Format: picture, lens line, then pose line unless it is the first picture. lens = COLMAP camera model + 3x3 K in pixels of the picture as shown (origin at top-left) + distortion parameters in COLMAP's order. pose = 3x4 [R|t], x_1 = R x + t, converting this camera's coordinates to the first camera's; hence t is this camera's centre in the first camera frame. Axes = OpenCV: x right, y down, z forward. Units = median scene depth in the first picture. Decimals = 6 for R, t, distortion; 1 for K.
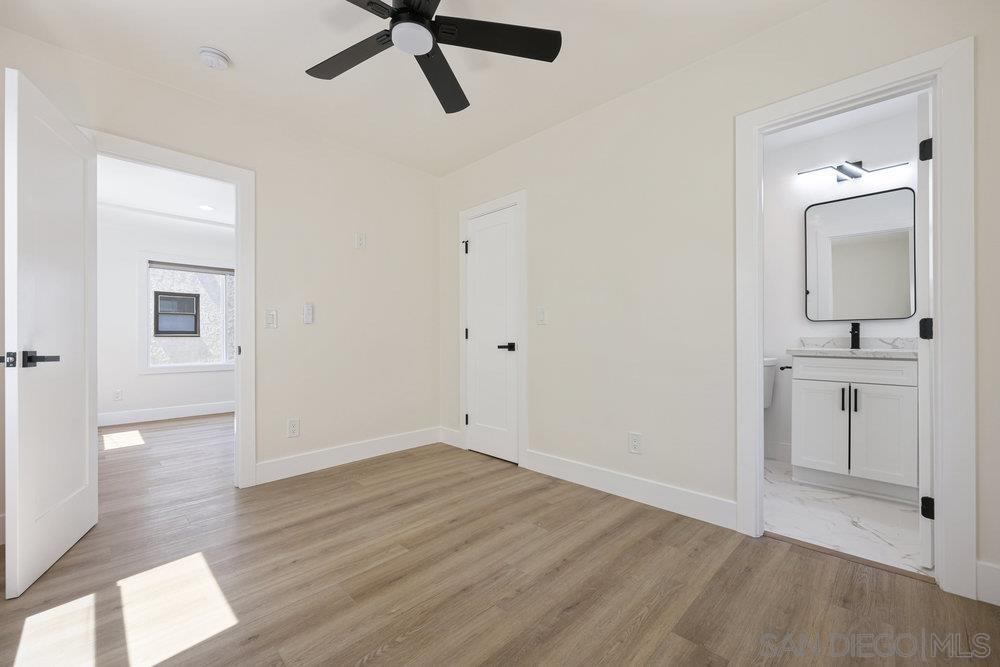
lens RADIAL K [[406.2, 0, 500.0], [0, 406.2, 333.5], [0, 0, 1]] dist [-0.003134, -0.000359]
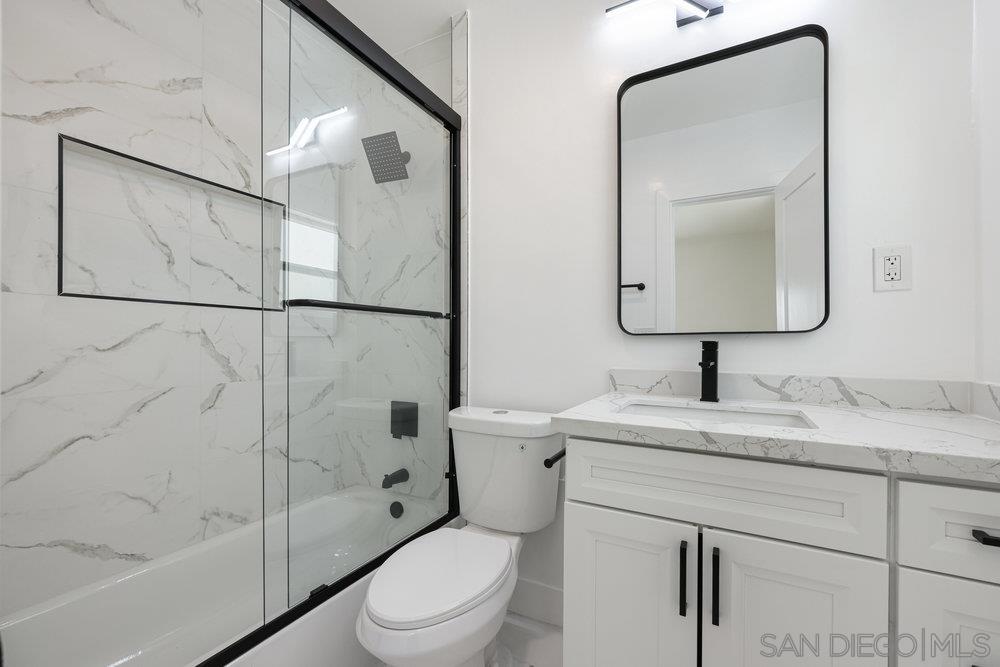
lens RADIAL K [[411.9, 0, 500.0], [0, 411.9, 333.5], [0, 0, 1]] dist [0.002715, 0.000158]
pose [[0.962641, 0.015271, 0.270349, 0.557168], [-0.012374, 0.999846, -0.012419, -0.026581], [-0.270497, 0.008609, 0.962682, 0.653714]]
